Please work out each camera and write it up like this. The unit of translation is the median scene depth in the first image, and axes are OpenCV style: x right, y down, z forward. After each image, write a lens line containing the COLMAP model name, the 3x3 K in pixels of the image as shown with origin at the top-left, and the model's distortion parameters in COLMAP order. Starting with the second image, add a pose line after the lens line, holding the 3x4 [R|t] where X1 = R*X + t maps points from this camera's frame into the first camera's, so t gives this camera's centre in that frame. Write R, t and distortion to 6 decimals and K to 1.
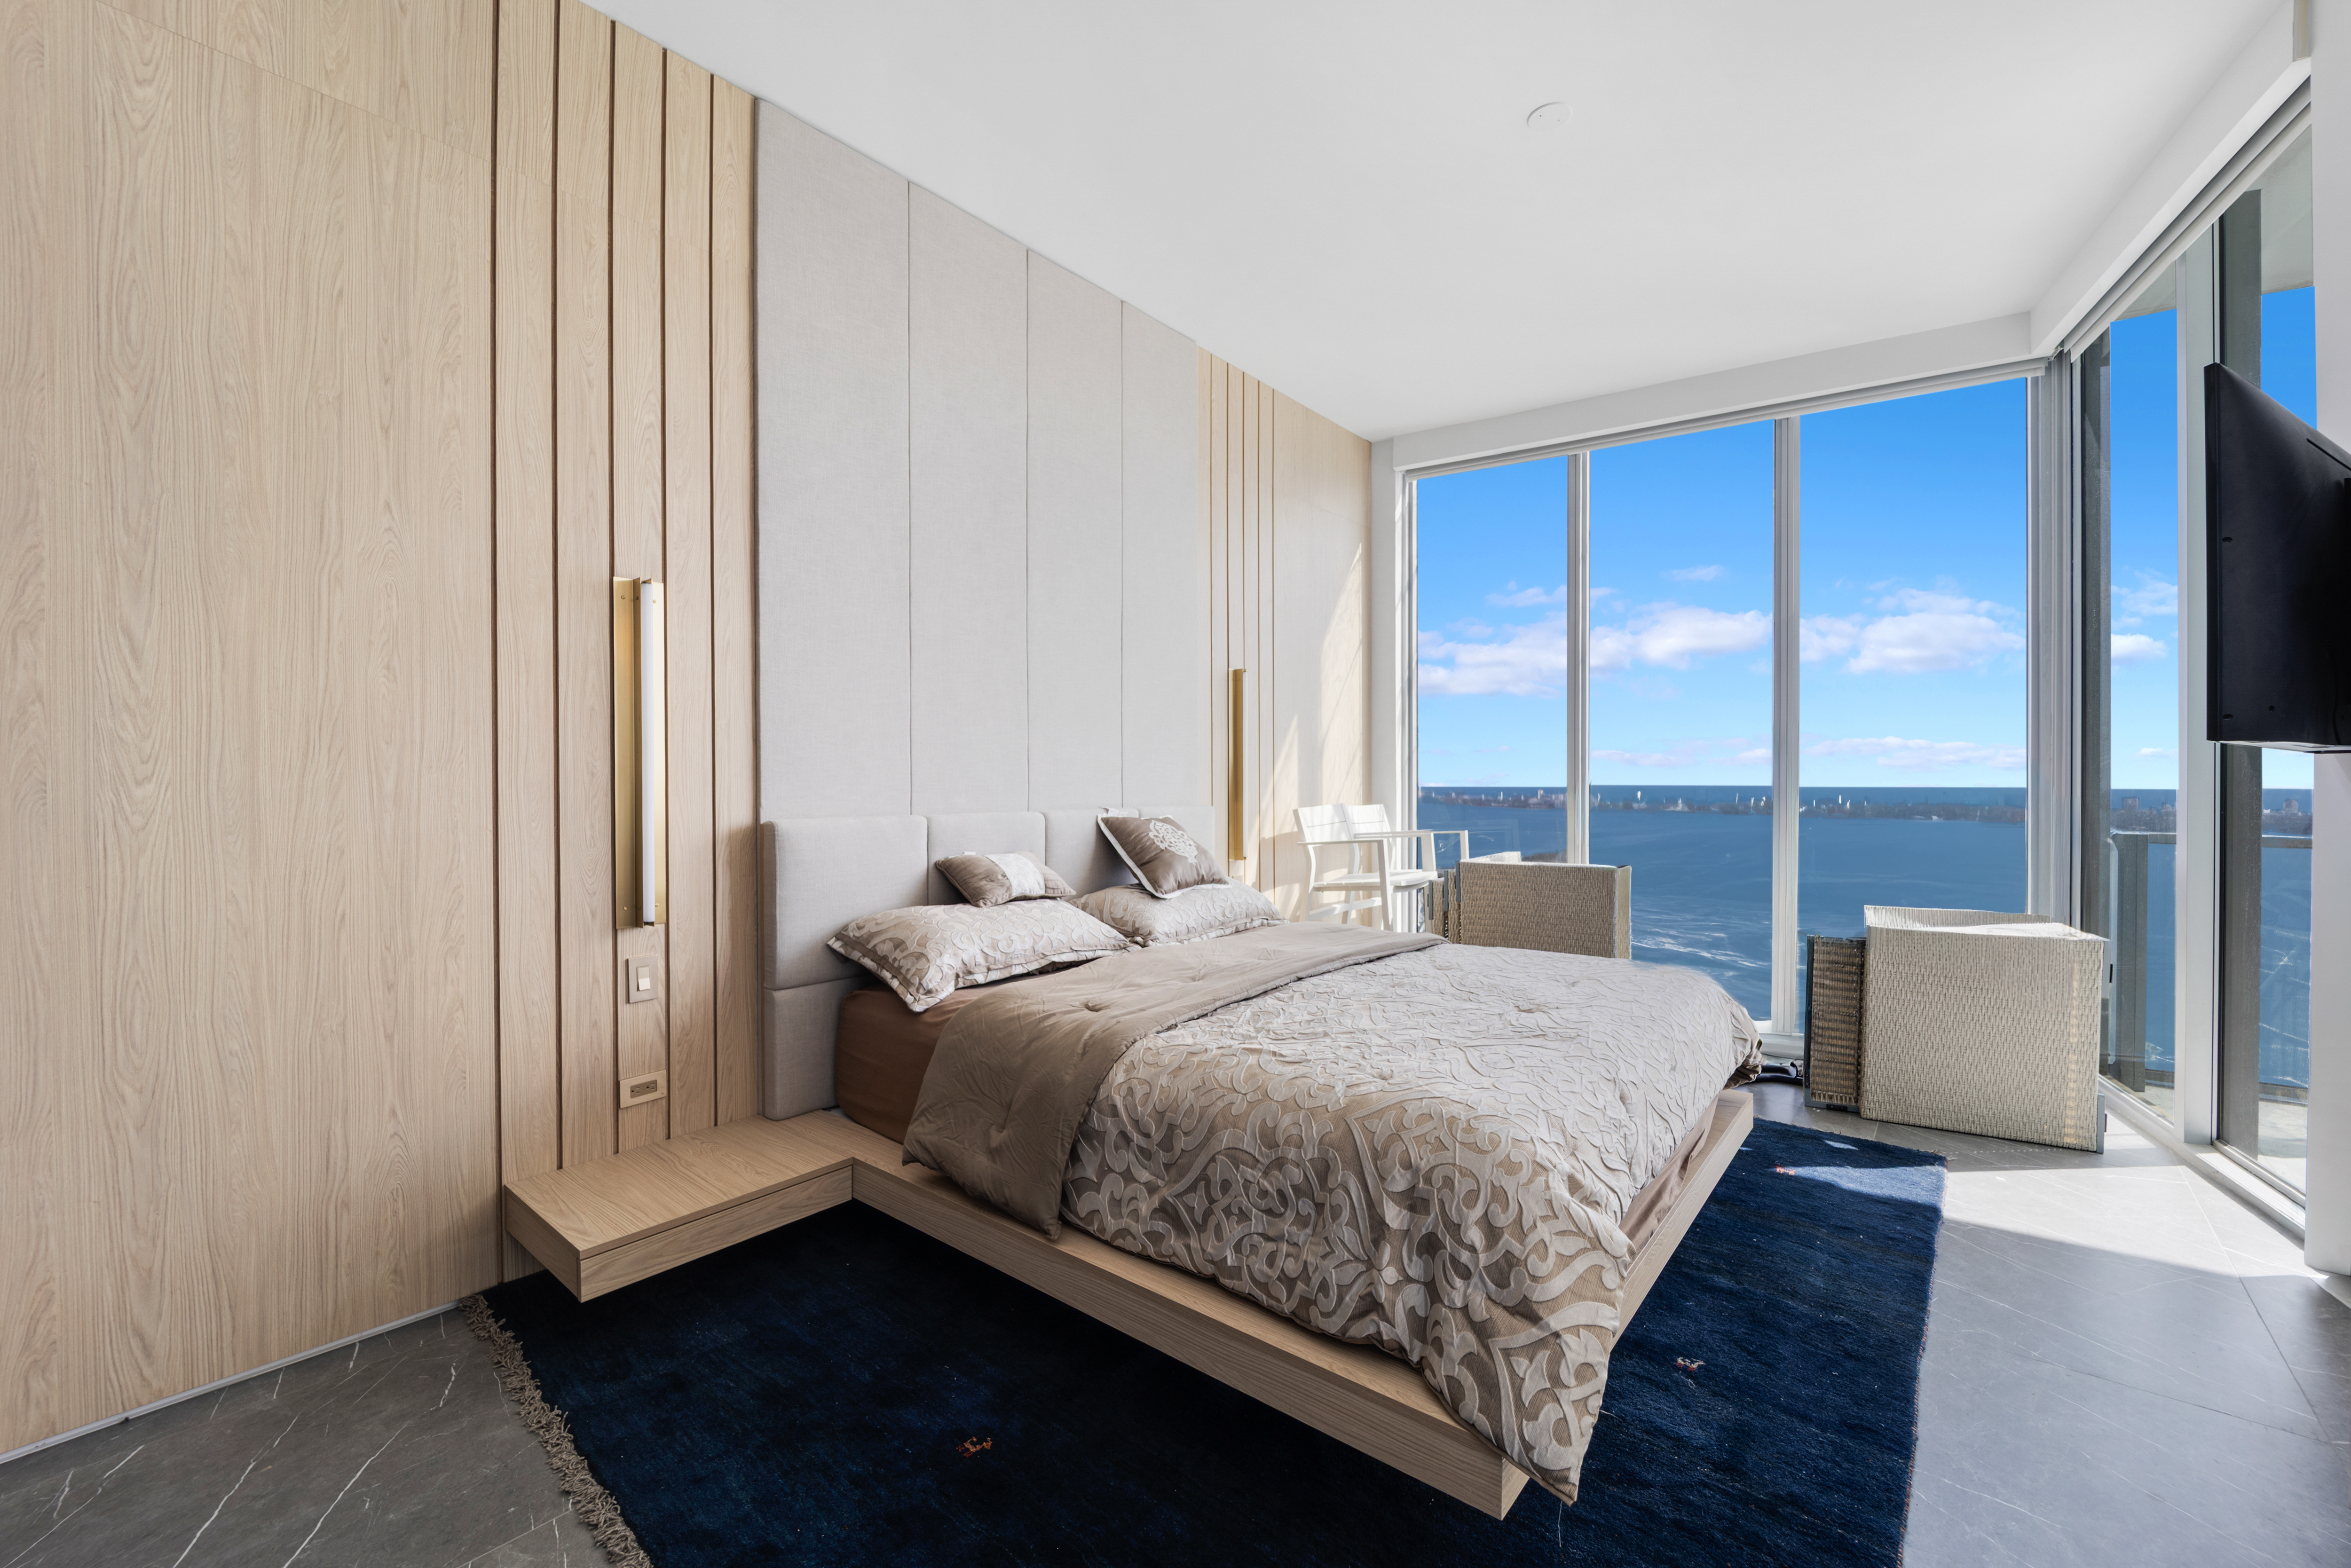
lens RADIAL K [[949.5, 0, 1158.7], [0, 949.5, 796.9], [0, 0, 1]] dist [-0.000148, -0.006747]
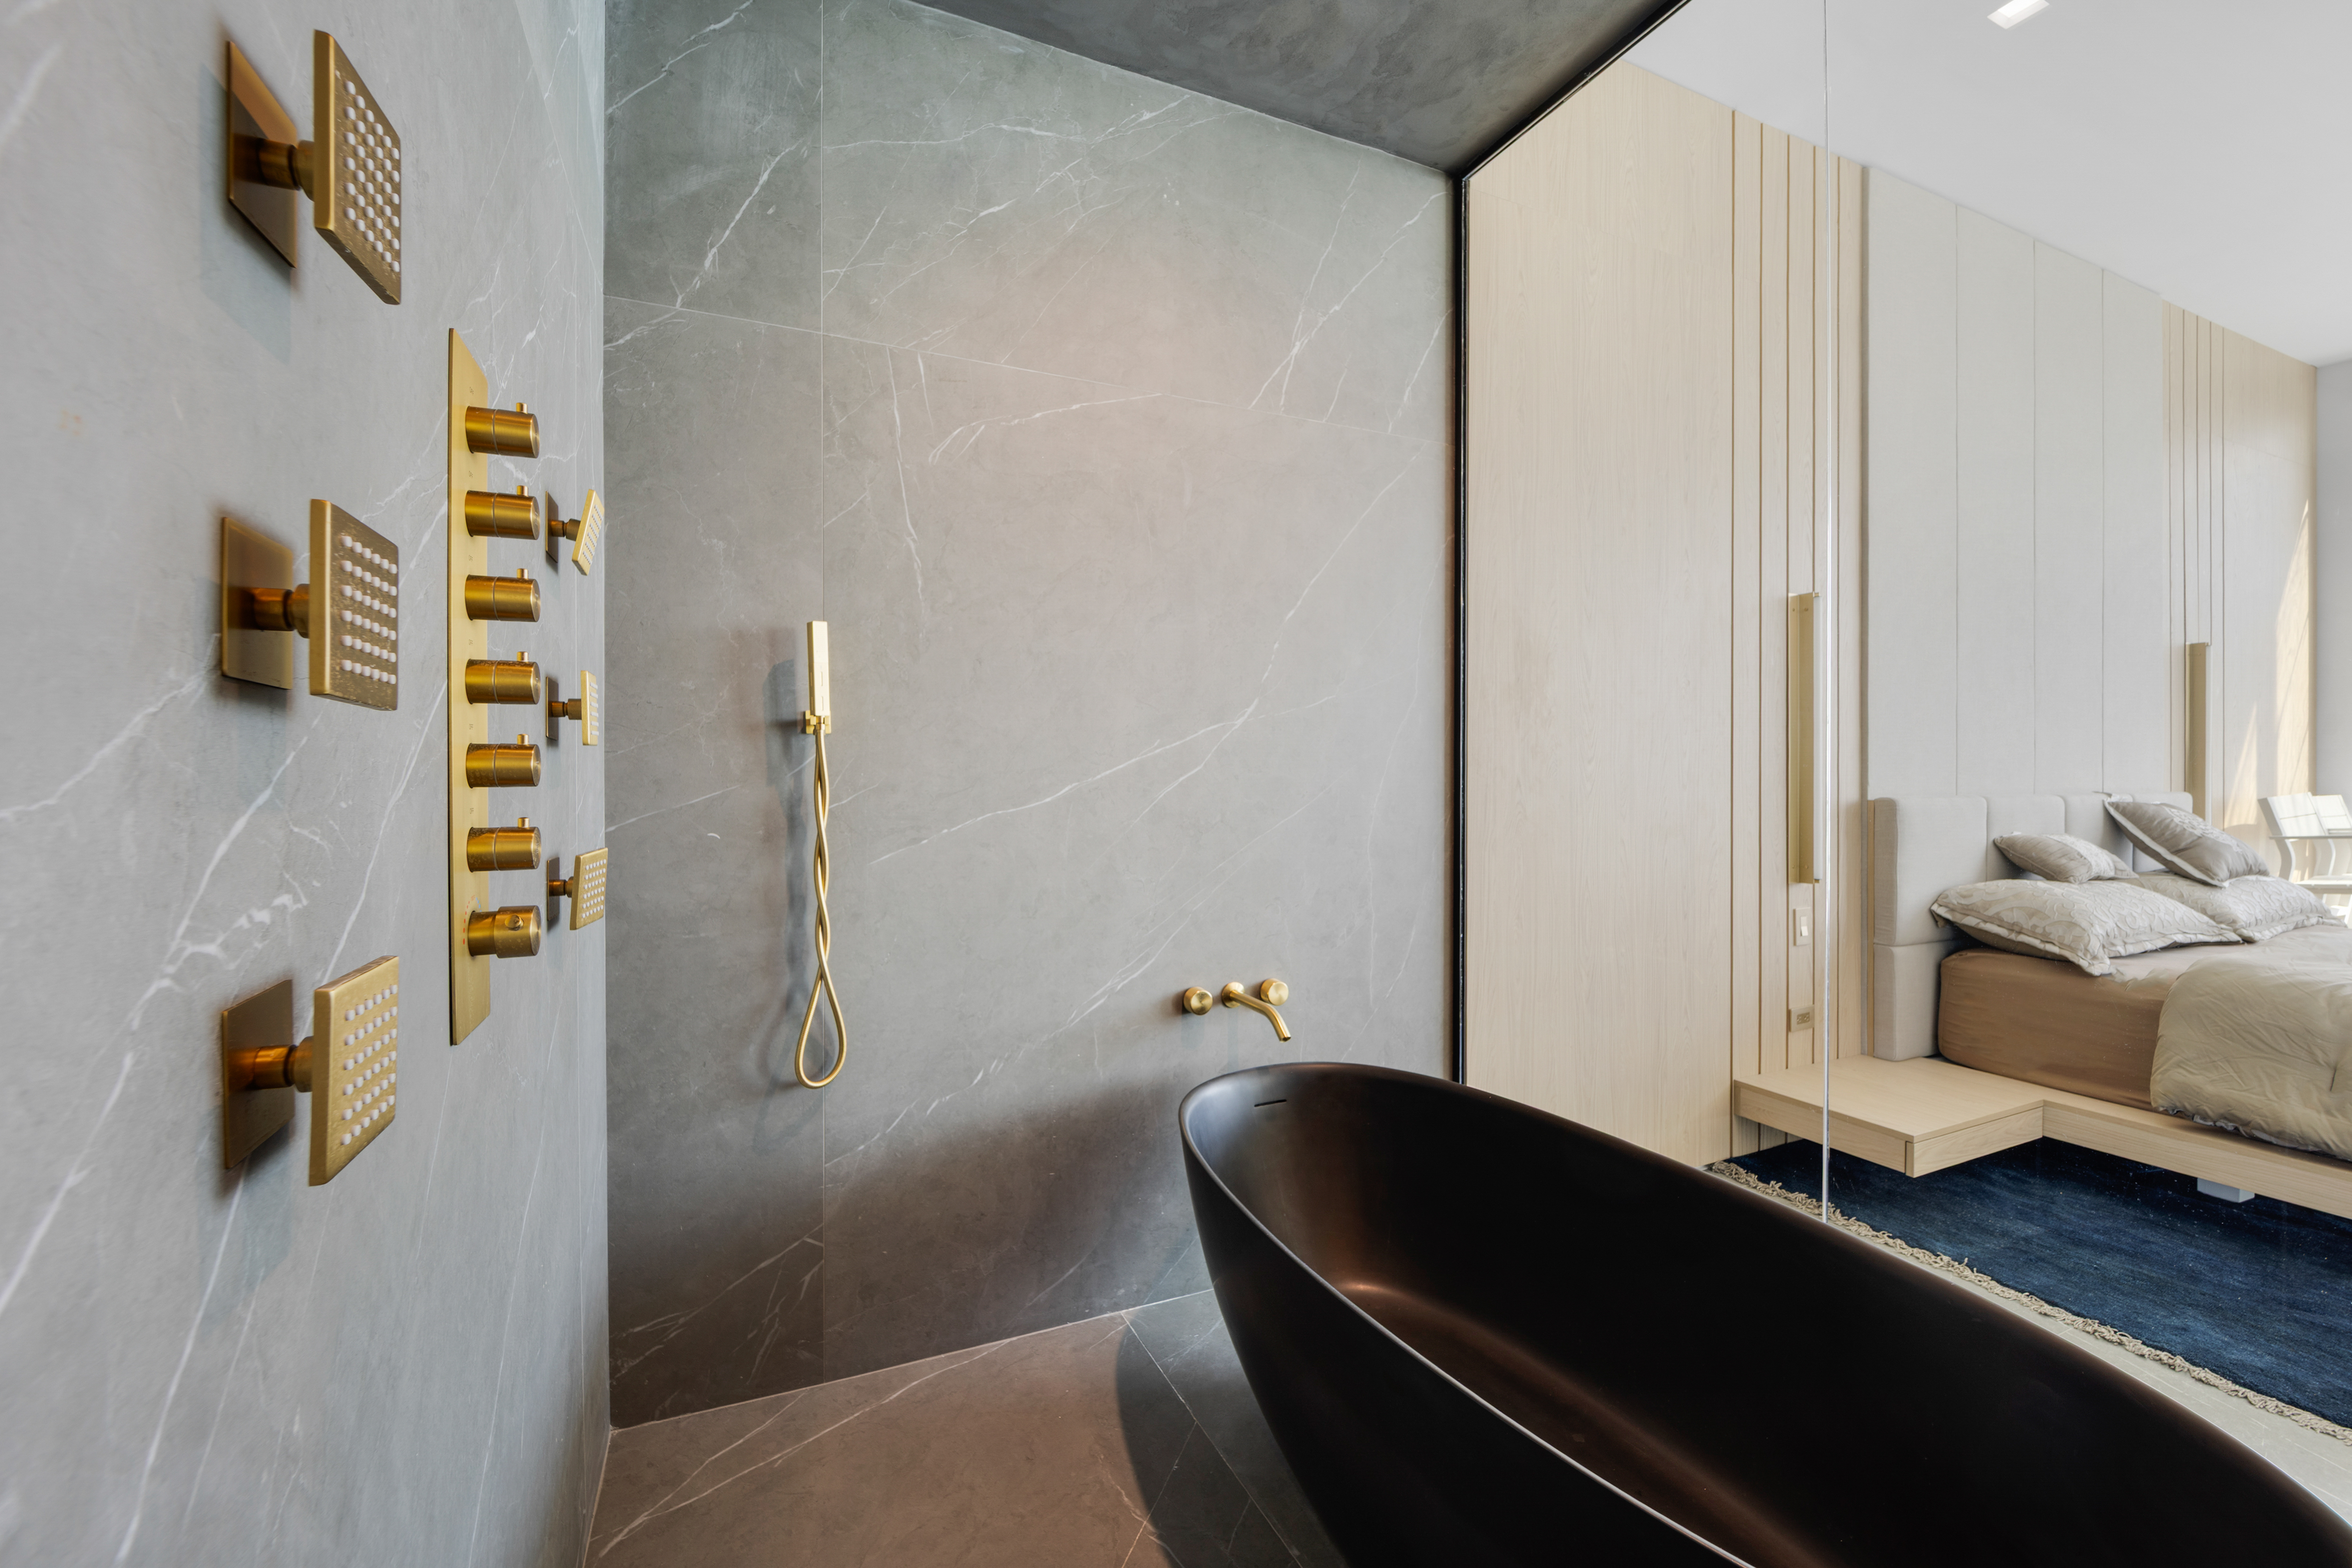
lens RADIAL K [[949.8, 0, 1181.0], [0, 949.8, 783.8], [0, 0, 1]] dist [-0.000148, -0.006747]
pose [[0.900622, 0.008167, -0.434526, -0.948360], [-0.010427, 0.999942, -0.002818, 0.030429], [0.434477, 0.007069, 0.900655, -0.541810]]
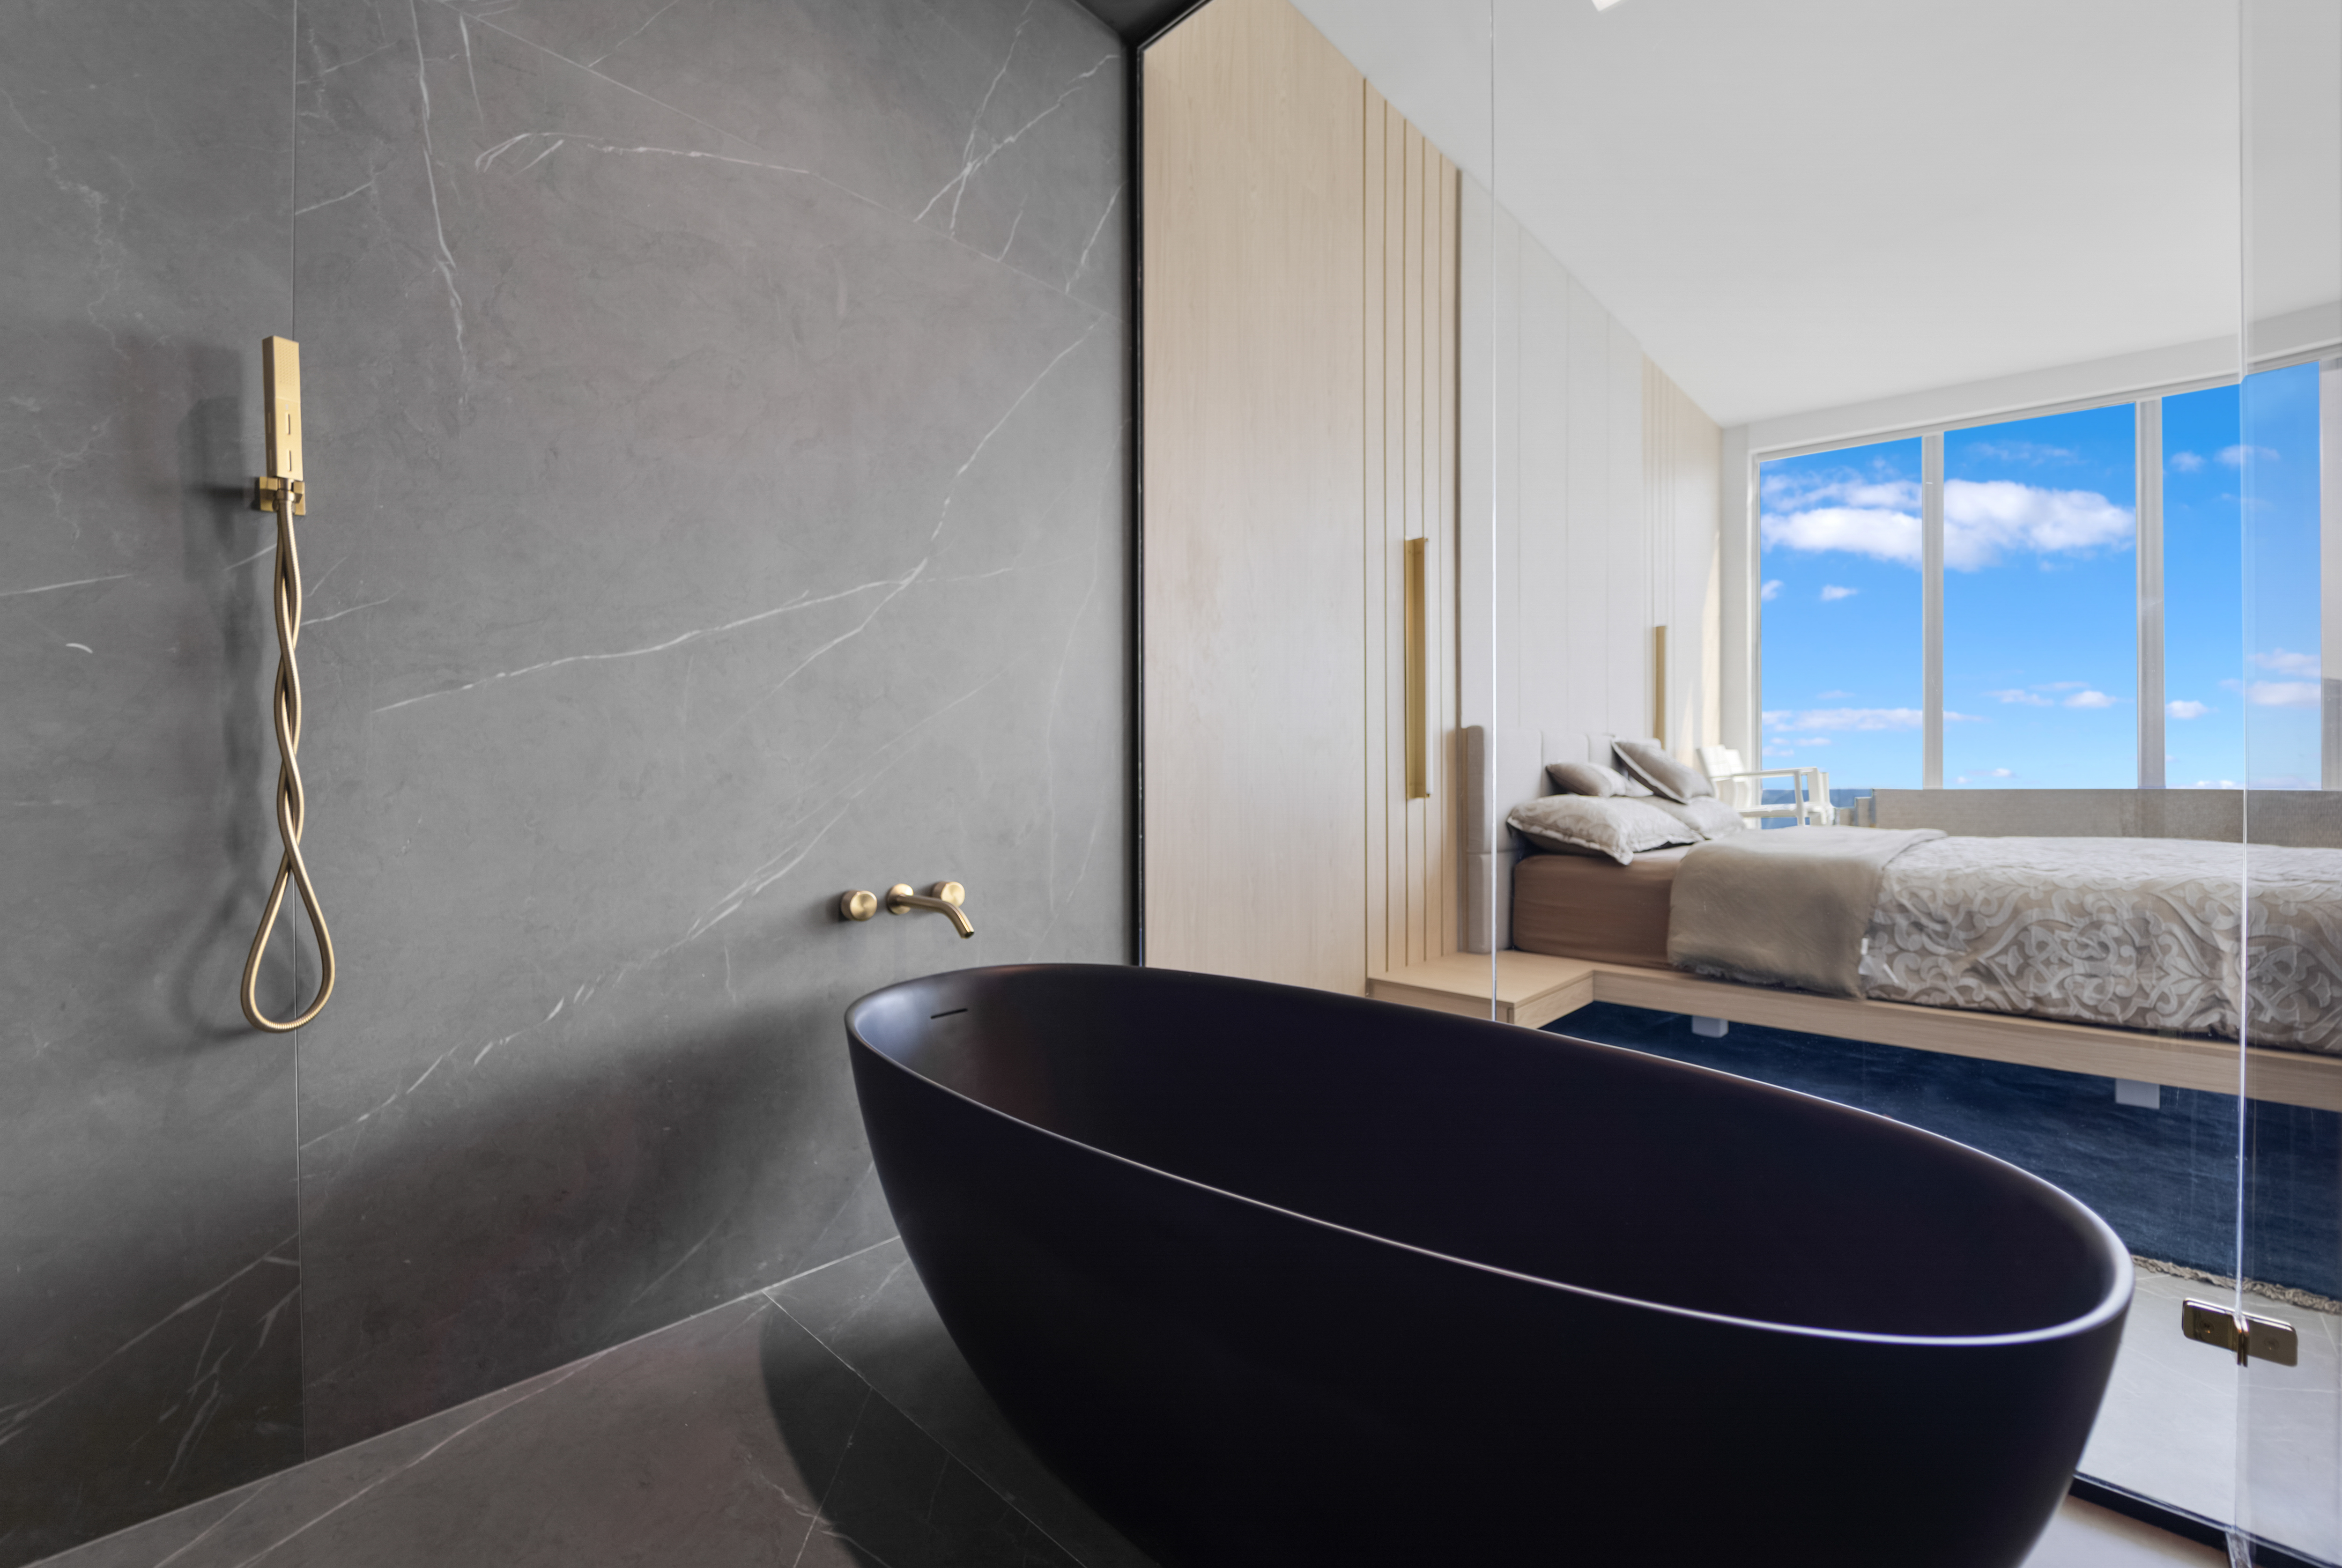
lens RADIAL K [[945.8, 0, 1174.7], [0, 945.8, 785.2], [0, 0, 1]] dist [-0.000148, -0.006747]
pose [[0.998085, 0.002309, -0.061822, -1.039071], [-0.002627, 0.999984, -0.005062, 0.162731], [0.061810, 0.005215, 0.998074, -0.447304]]
